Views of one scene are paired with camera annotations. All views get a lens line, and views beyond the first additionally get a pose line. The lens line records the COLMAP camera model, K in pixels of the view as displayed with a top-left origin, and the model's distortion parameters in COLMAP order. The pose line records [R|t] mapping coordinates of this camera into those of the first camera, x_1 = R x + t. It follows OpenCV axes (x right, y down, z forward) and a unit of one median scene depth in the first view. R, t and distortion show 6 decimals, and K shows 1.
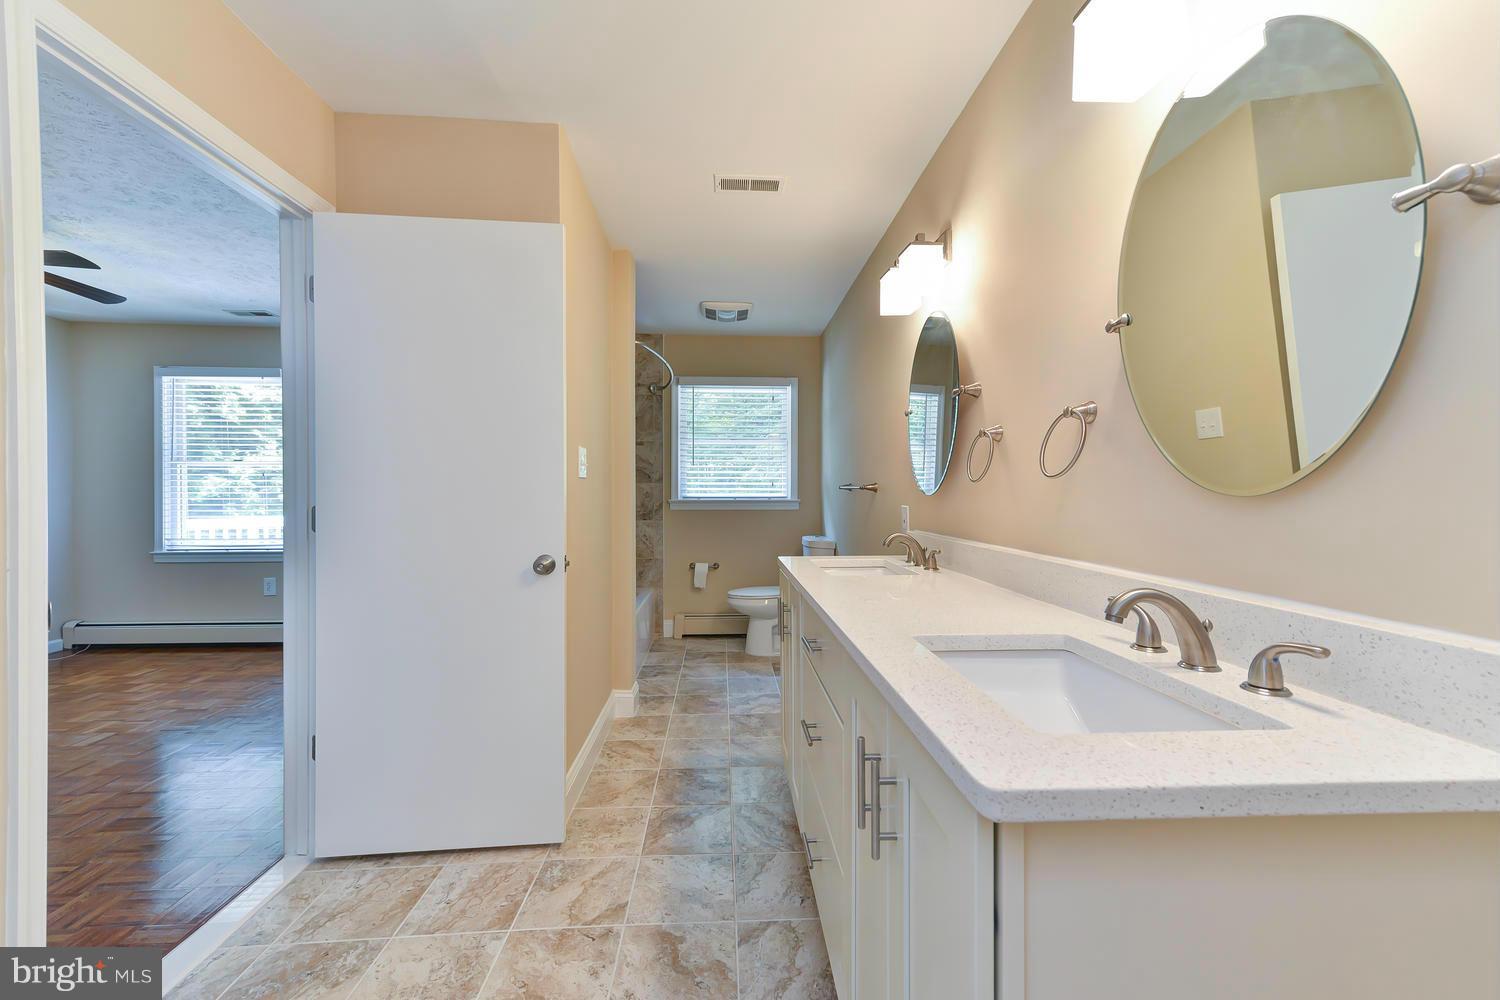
lens RADIAL K [[604.2, 0, 752.3], [0, 604.2, 494.9], [0, 0, 1]] dist [-0.000207, -0.000018]
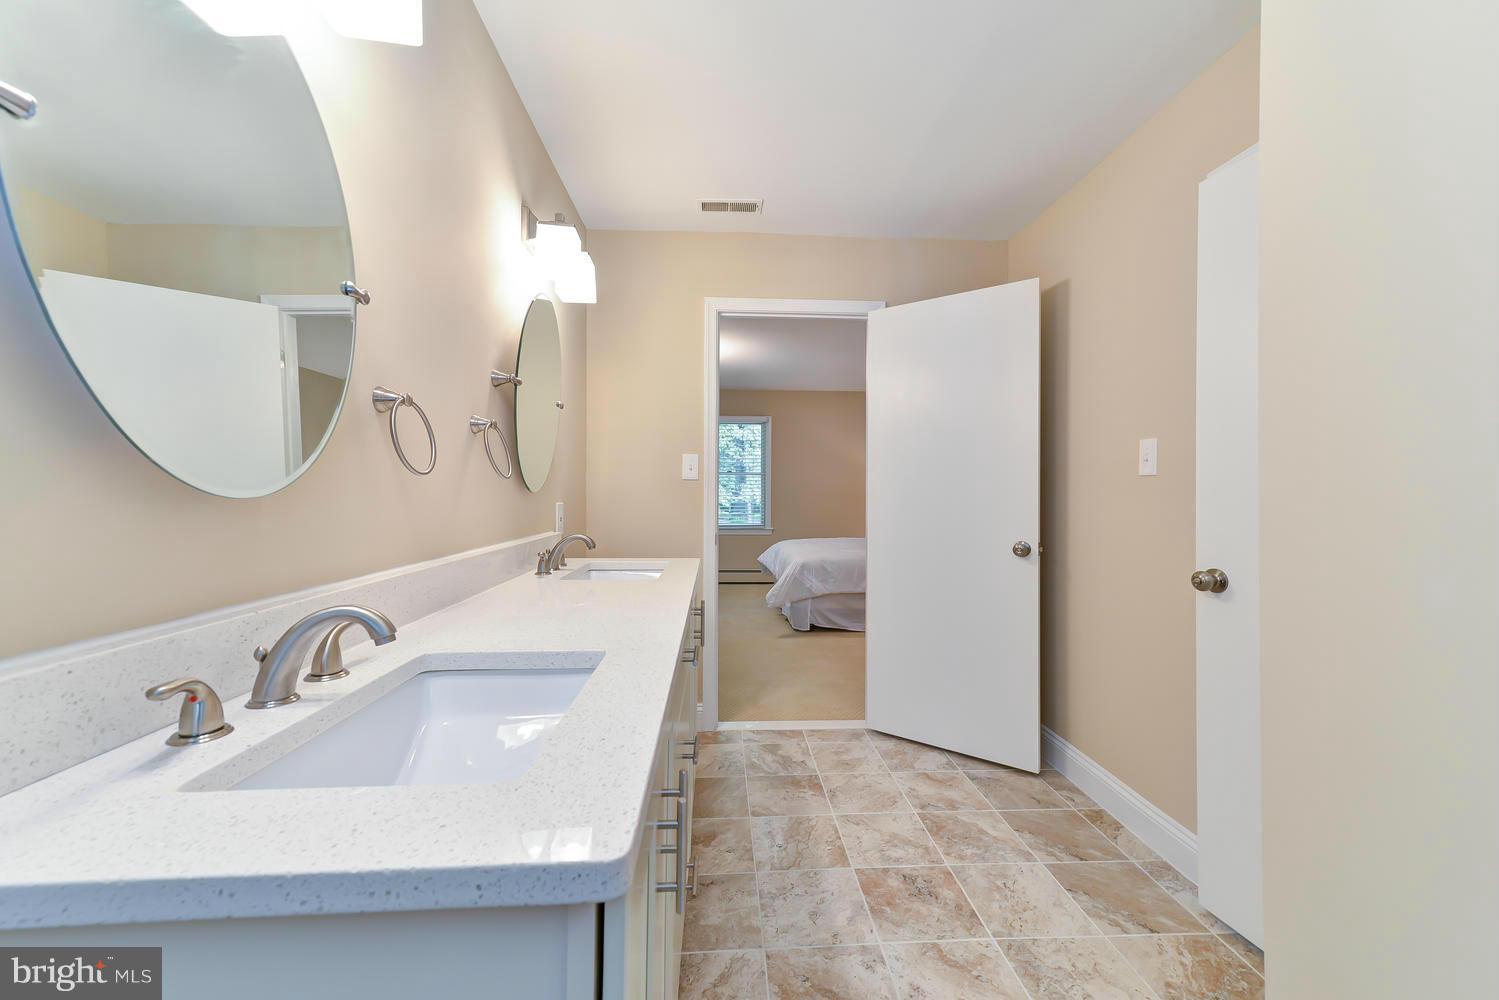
lens RADIAL K [[603.8, 0, 747.7], [0, 603.8, 496.1], [0, 0, 1]] dist [-0.000207, -0.000018]
pose [[-0.999993, 0.002776, 0.002406, 0.004482], [0.002817, 0.999846, 0.017295, -0.014128], [-0.002357, 0.017302, -0.999848, 1.991488]]
